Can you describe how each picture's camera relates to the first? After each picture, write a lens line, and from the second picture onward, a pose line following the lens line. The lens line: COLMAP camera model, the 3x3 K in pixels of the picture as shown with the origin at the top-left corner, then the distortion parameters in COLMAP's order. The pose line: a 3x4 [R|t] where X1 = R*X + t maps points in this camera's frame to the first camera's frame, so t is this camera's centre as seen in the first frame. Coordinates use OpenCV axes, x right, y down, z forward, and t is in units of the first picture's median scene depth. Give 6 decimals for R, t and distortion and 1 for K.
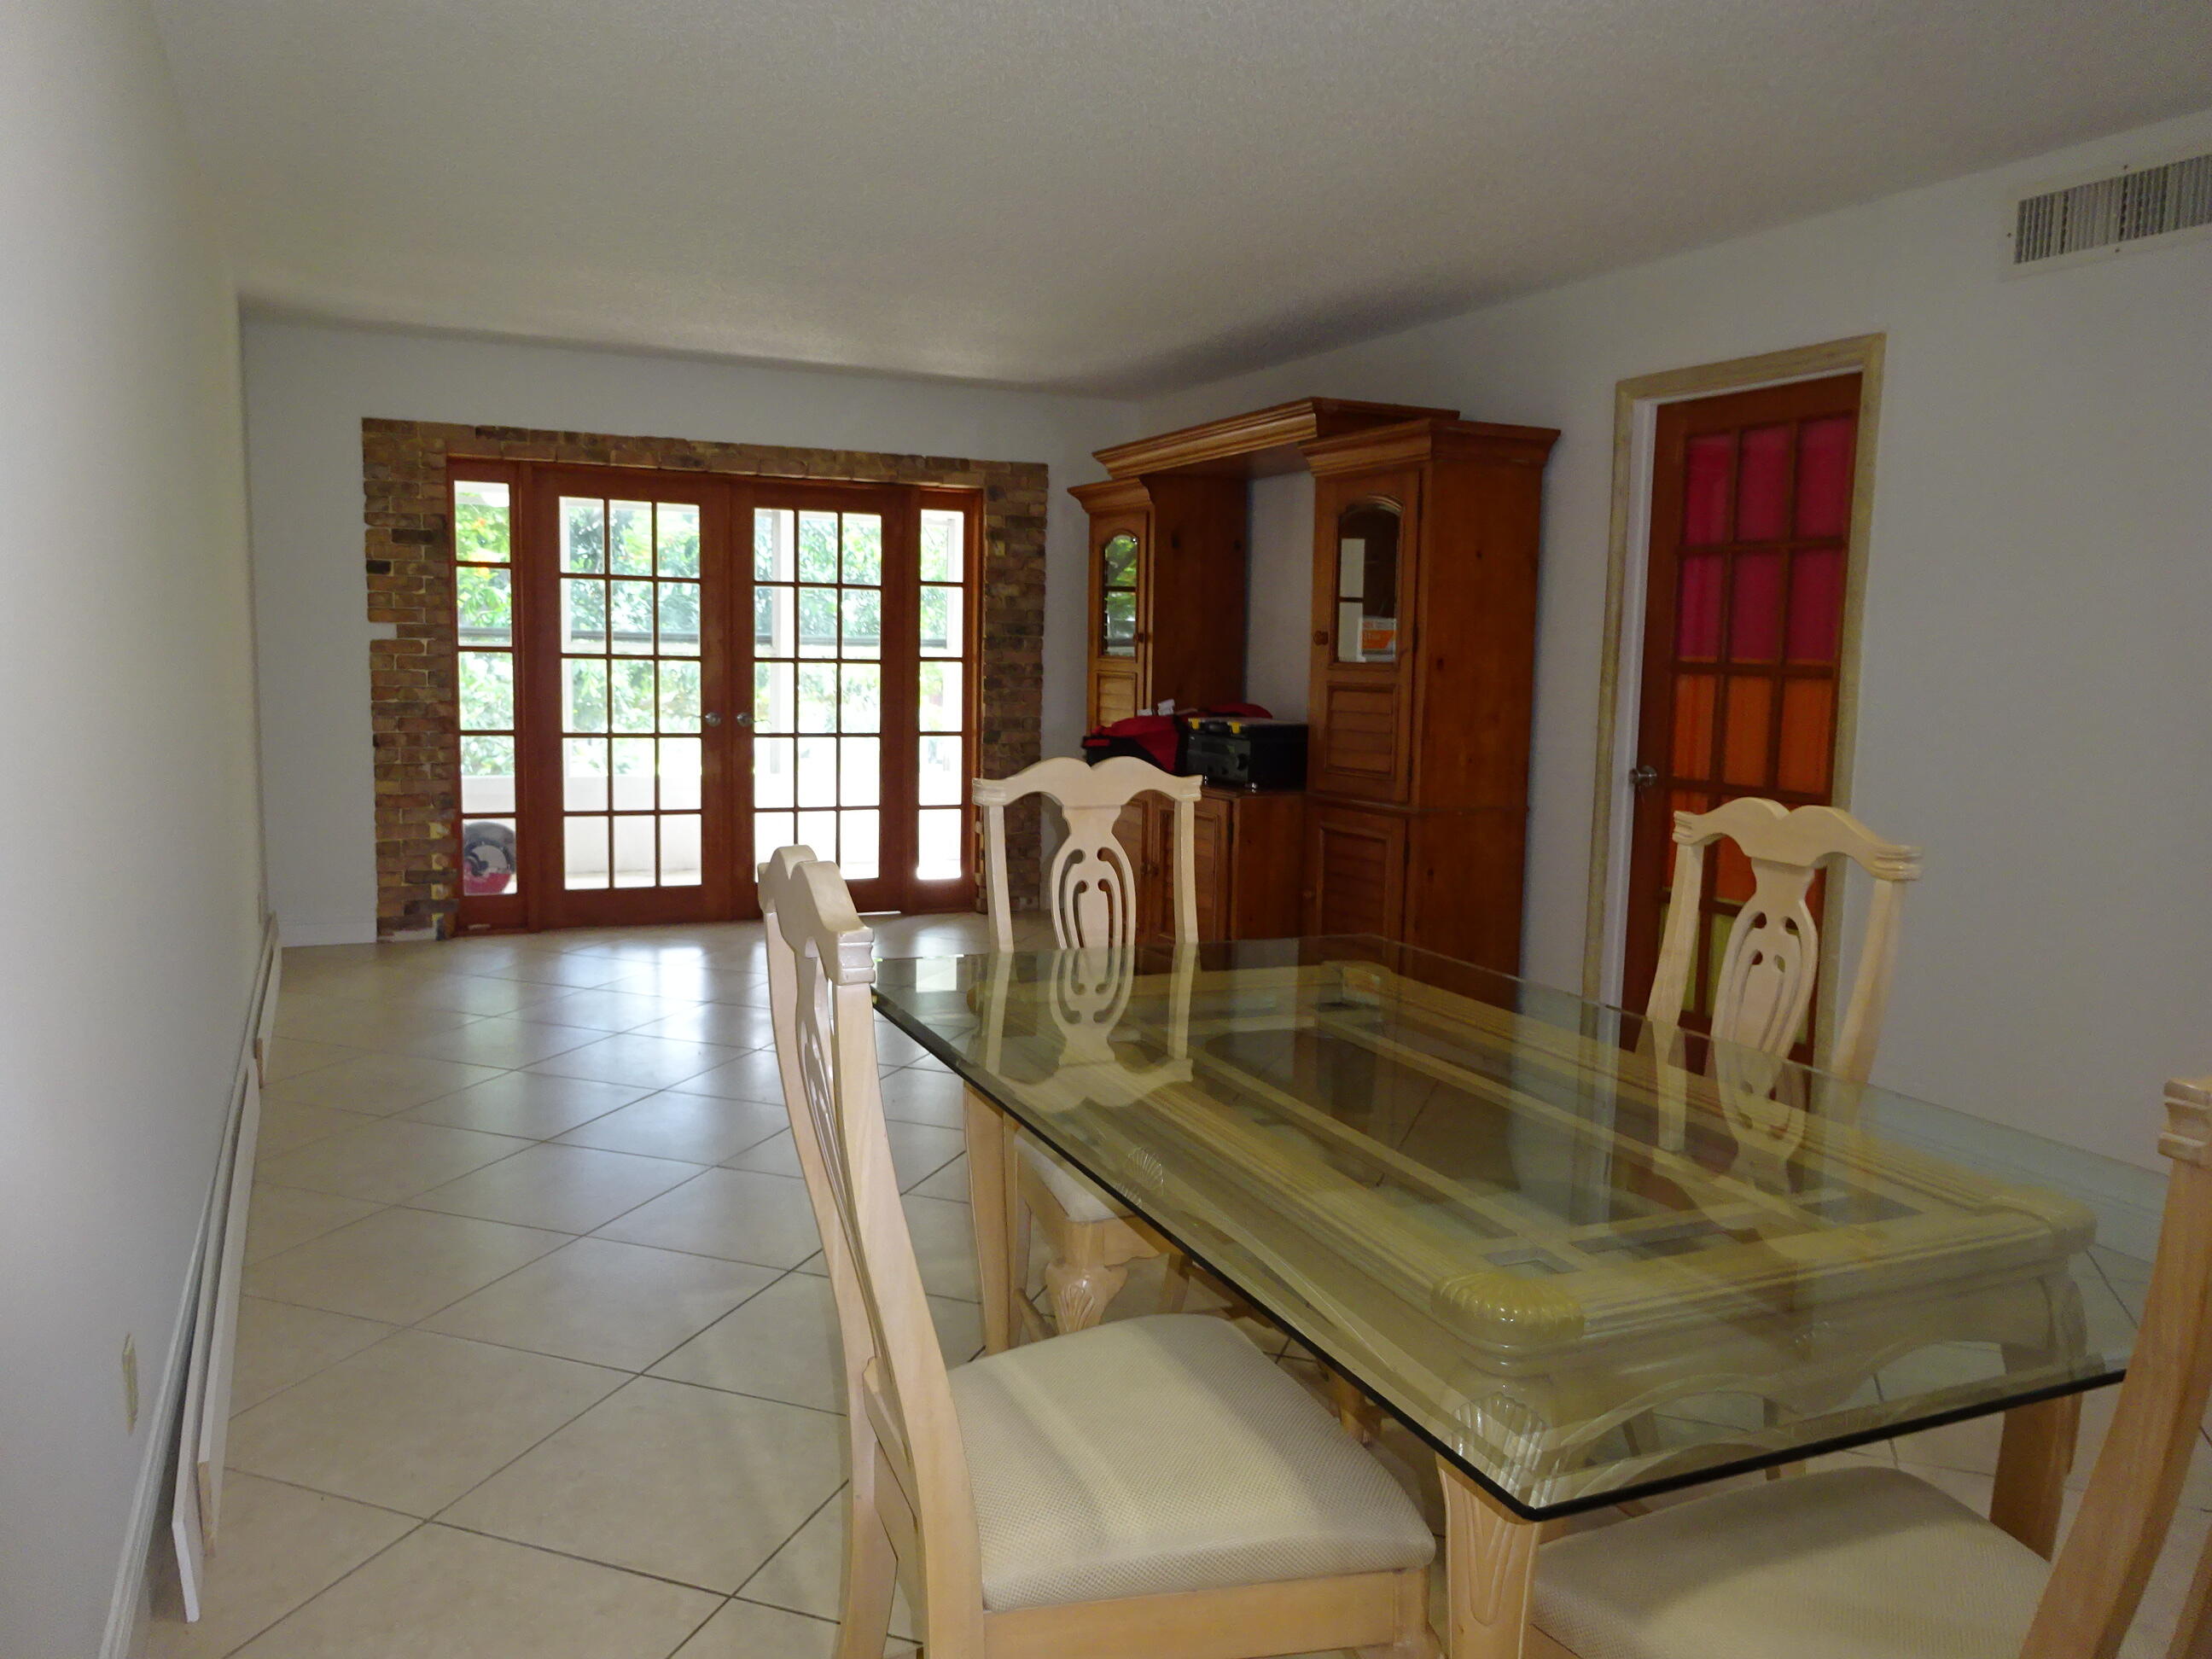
lens RADIAL K [[1630.6, 0, 1103.6], [0, 1630.6, 832.3], [0, 0, 1]] dist [-0.000132, -0.011974]
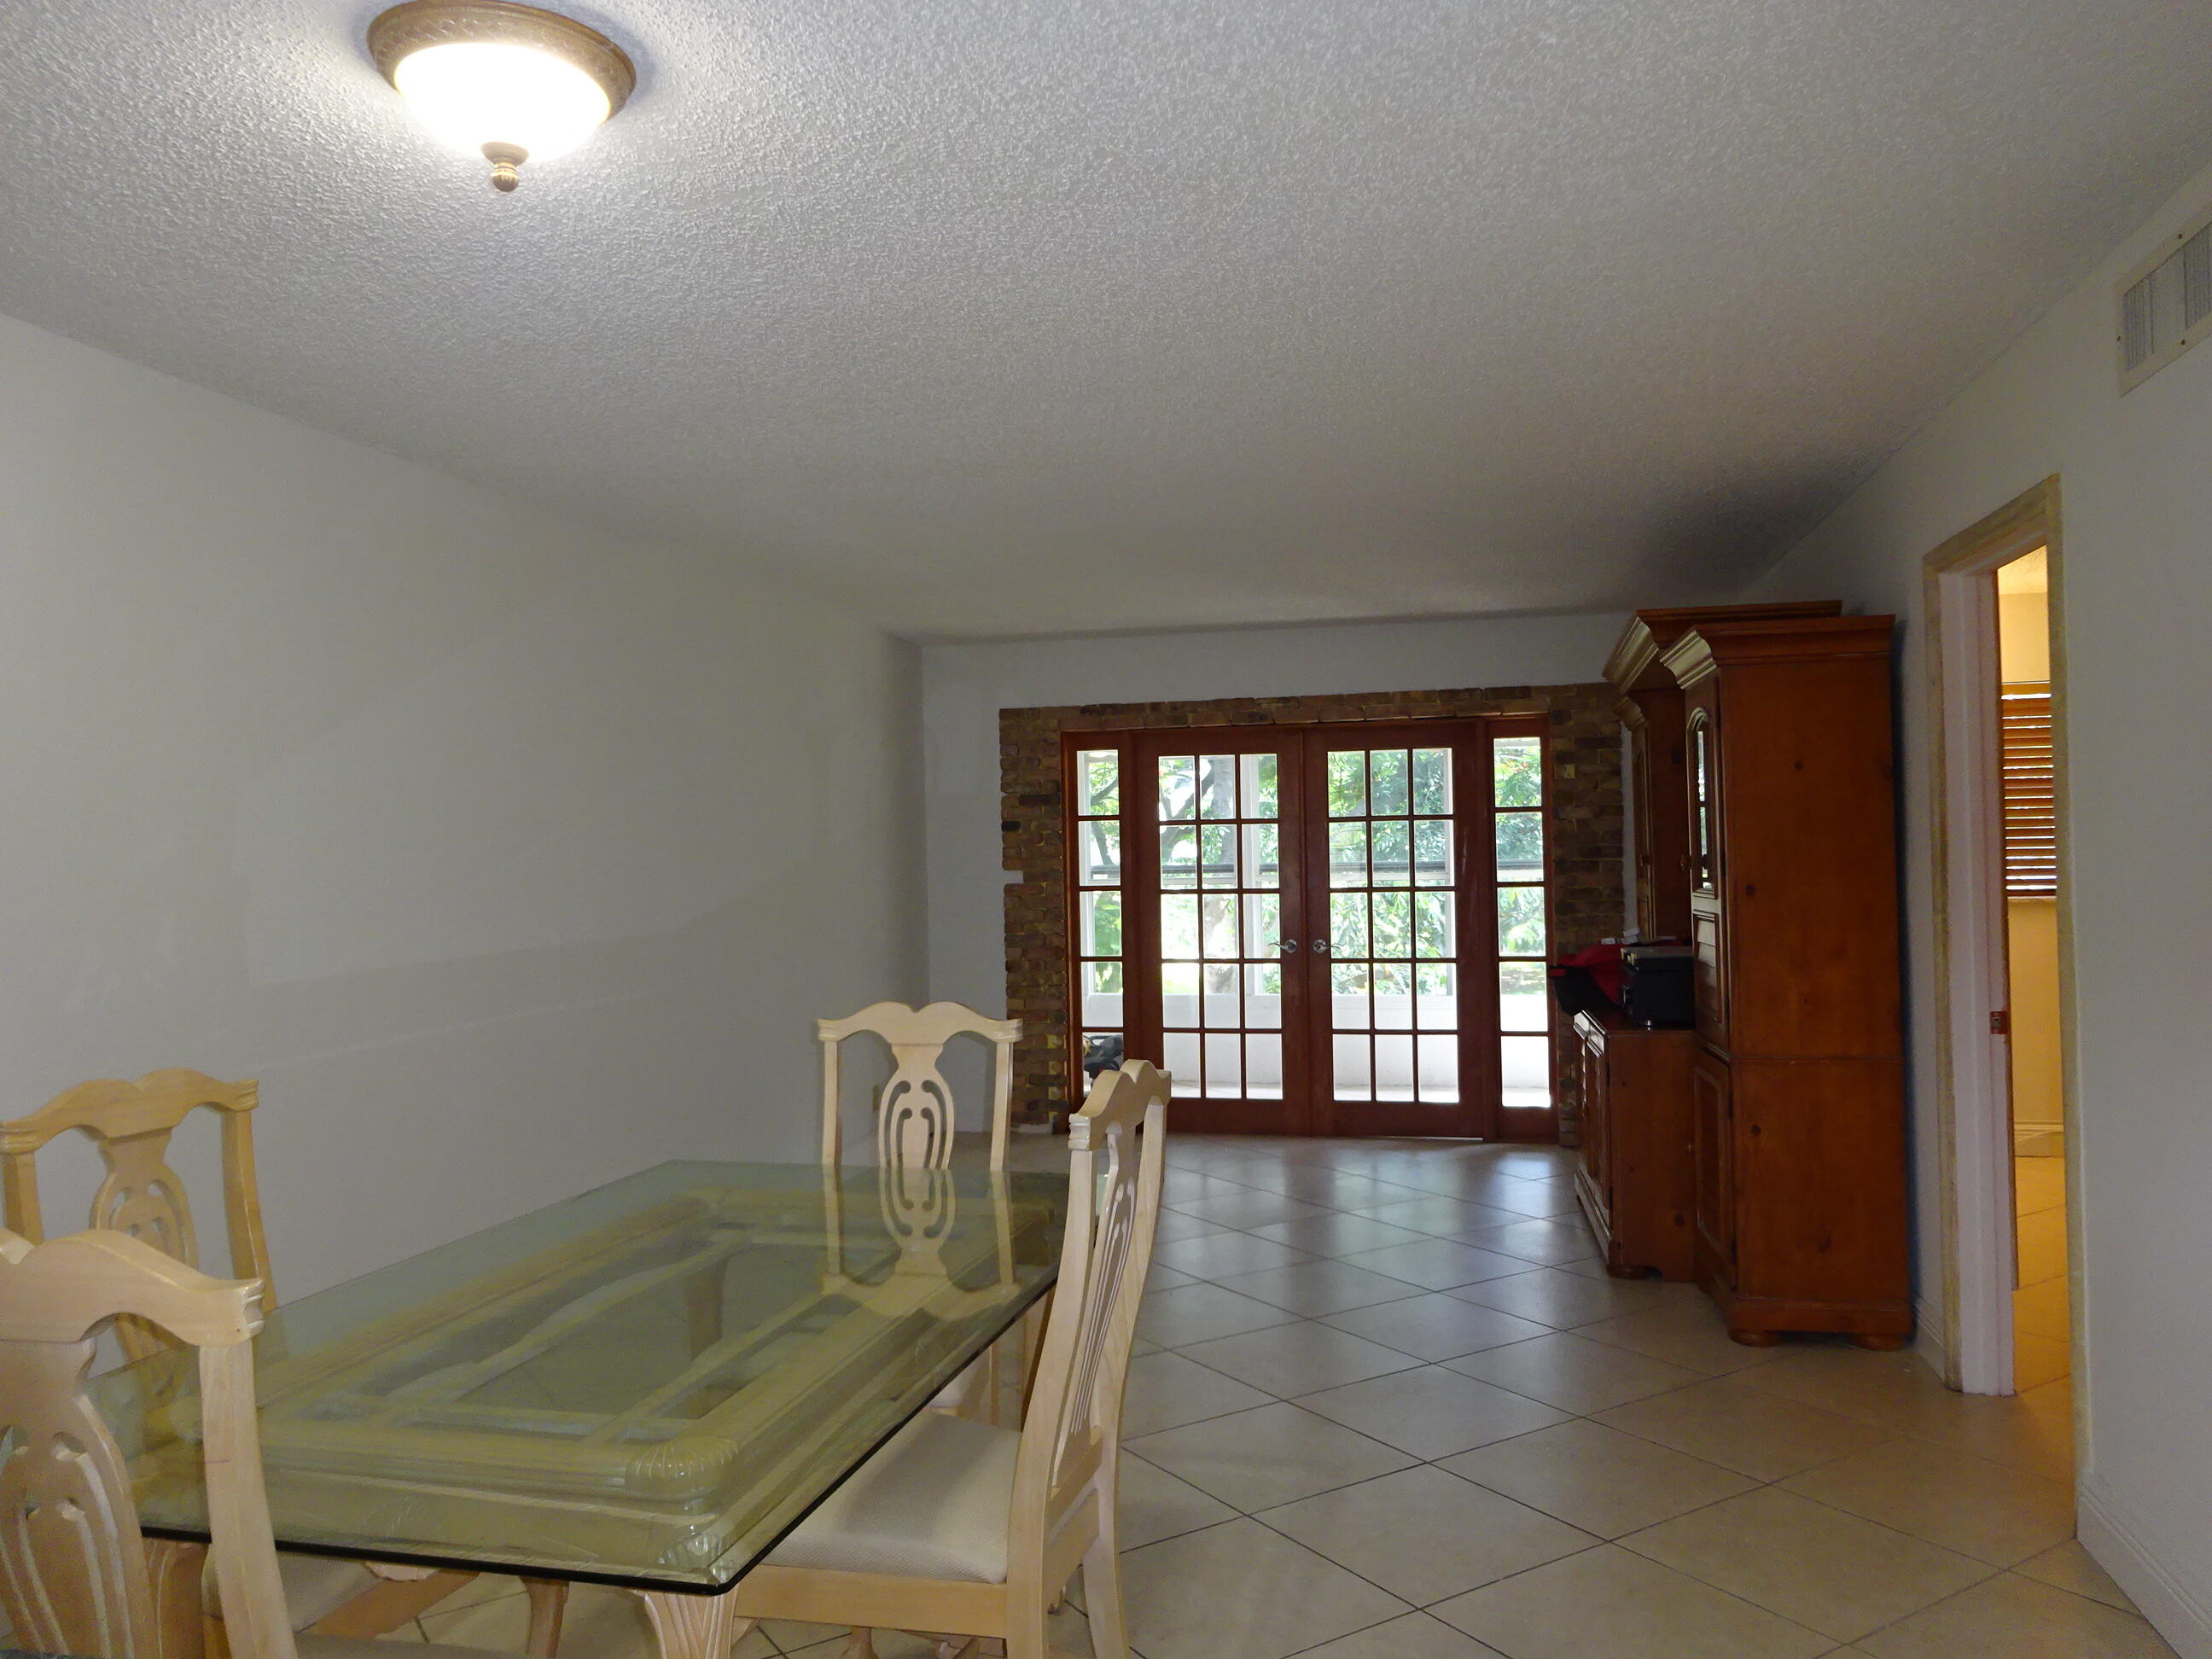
lens RADIAL K [[1630.6, 0, 1089.9], [0, 1630.6, 833.8], [0, 0, 1]] dist [-0.000132, -0.011974]
pose [[0.786866, -0.044369, -0.615527, 0.349003], [-0.034064, 0.992769, -0.115109, -0.015152], [0.616183, 0.111543, 0.779665, 0.066977]]
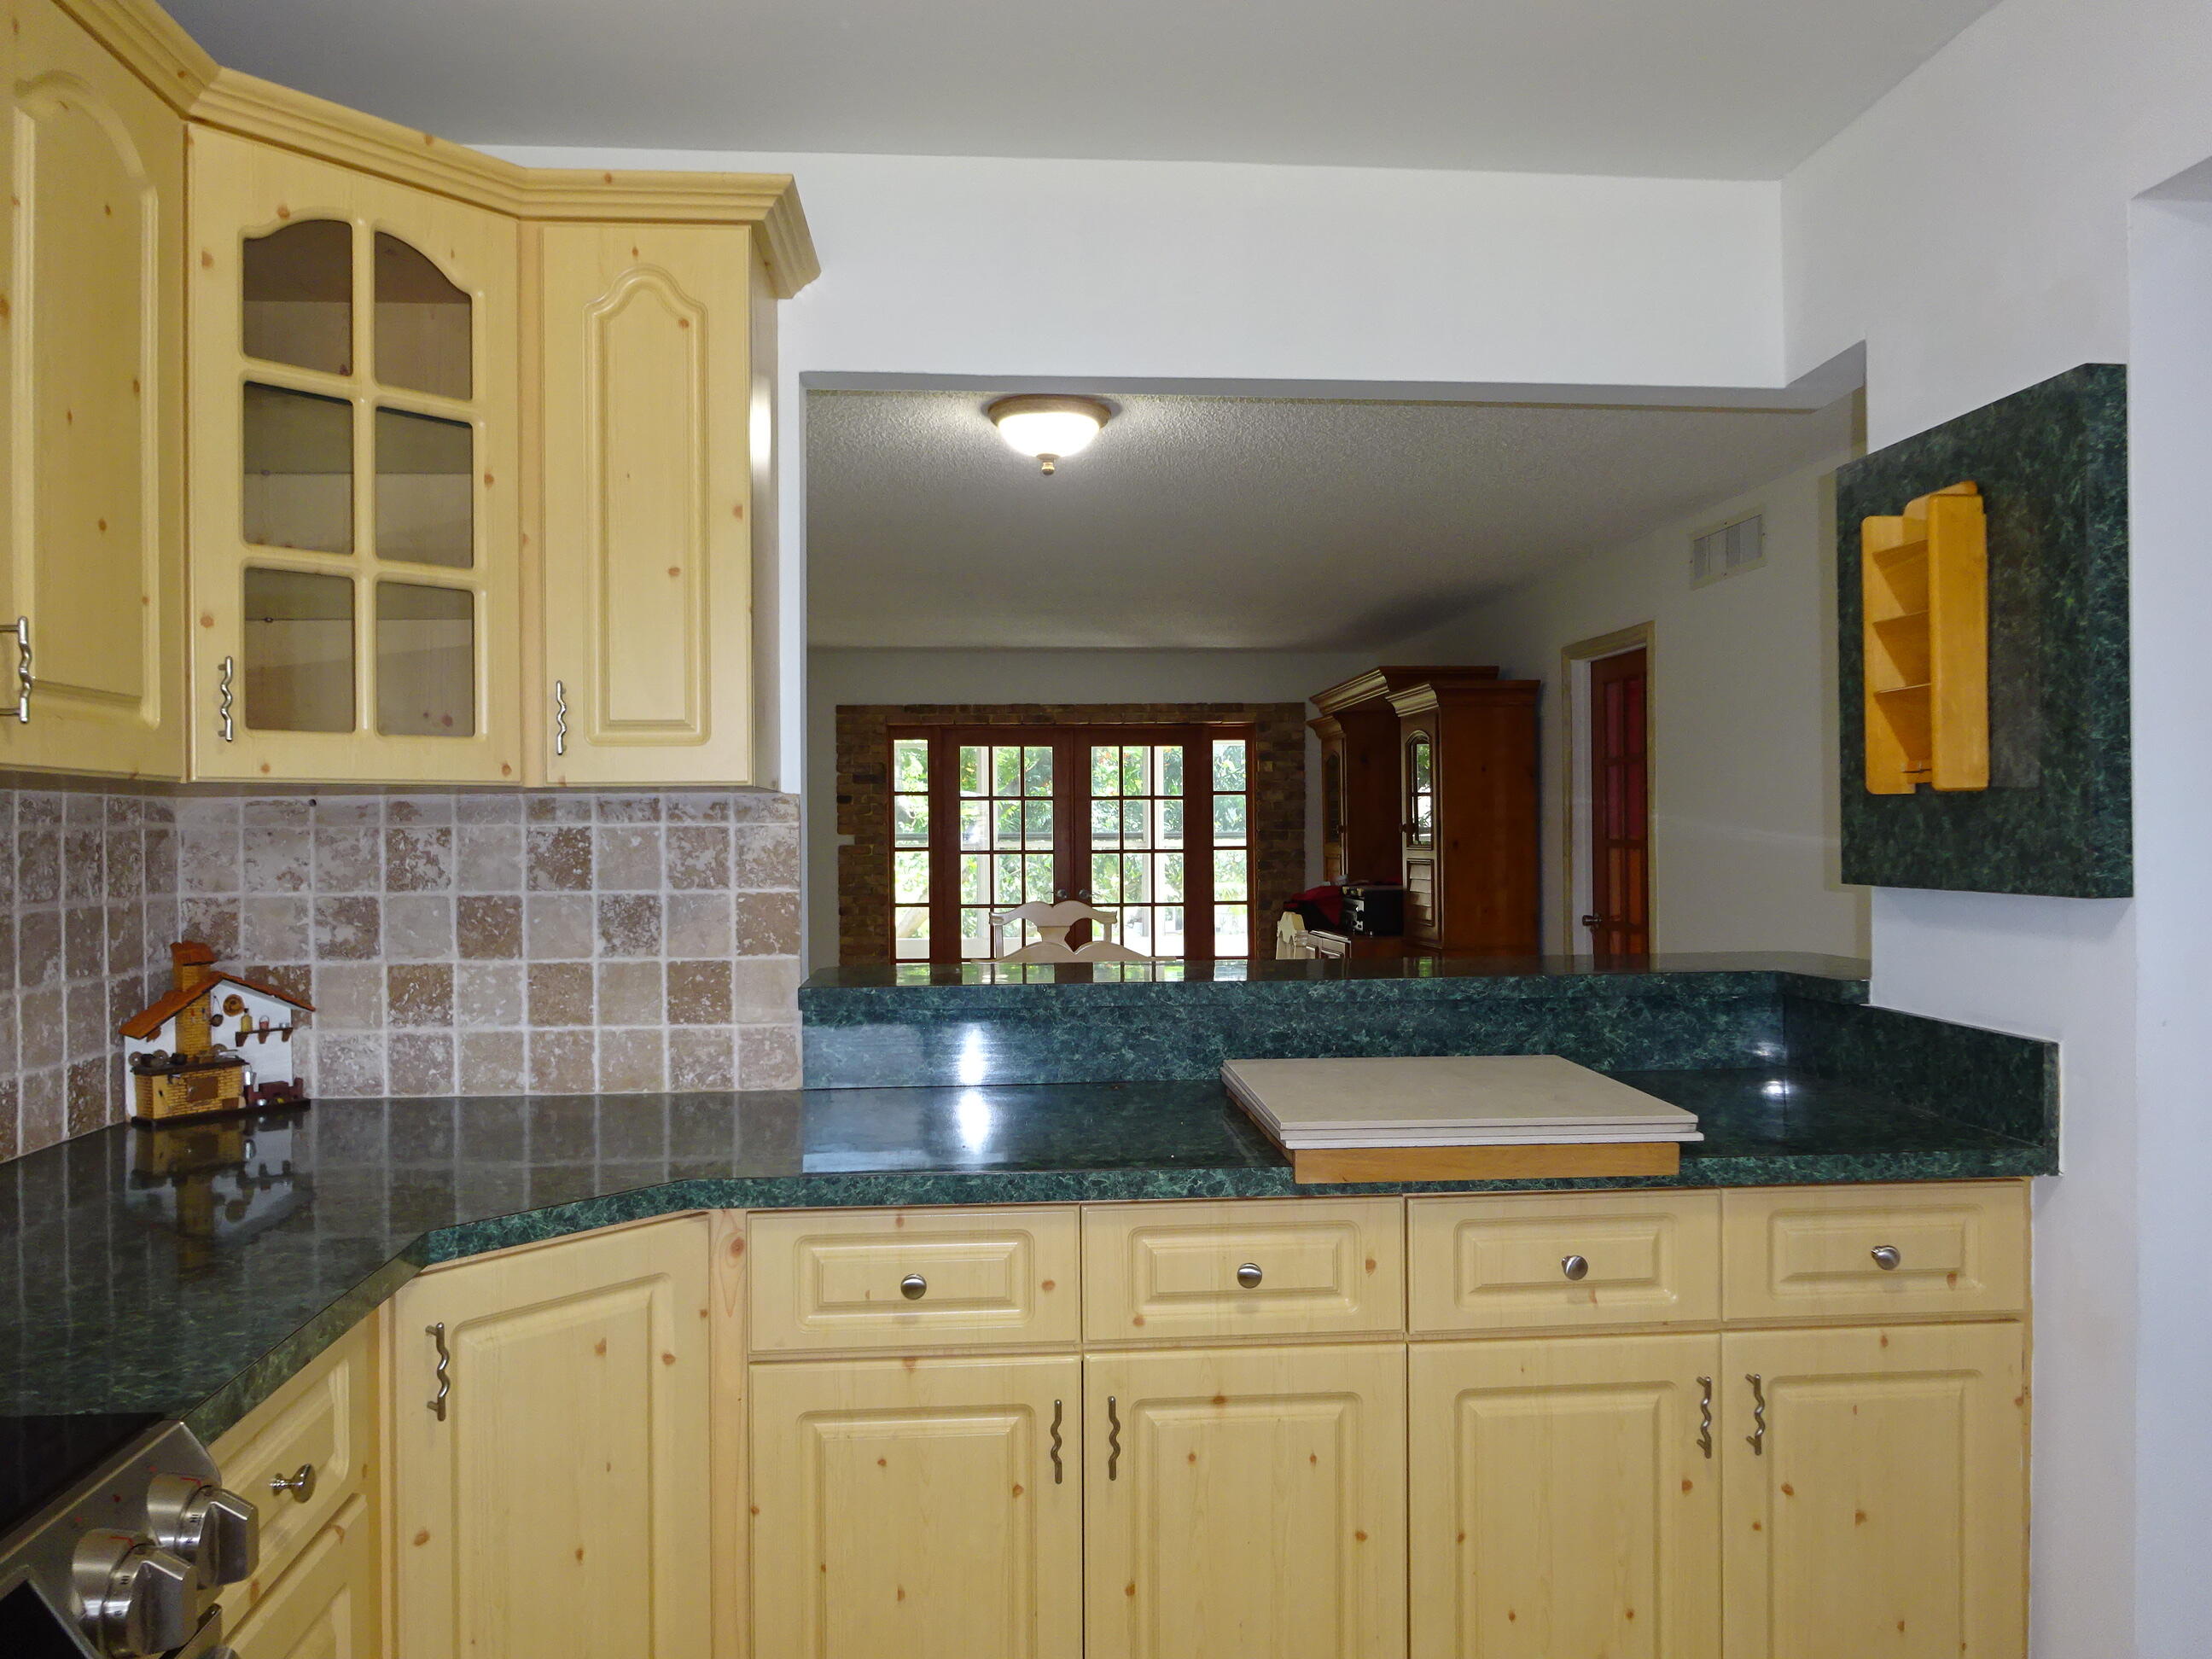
lens RADIAL K [[1630.6, 0, 1085.9], [0, 1630.6, 834.9], [0, 0, 1]] dist [-0.000132, -0.011974]
pose [[0.932956, -0.027706, -0.358923, 0.311638], [-0.013000, 0.993791, -0.110503, 0.038410], [0.359756, 0.107761, 0.926803, -0.337650]]
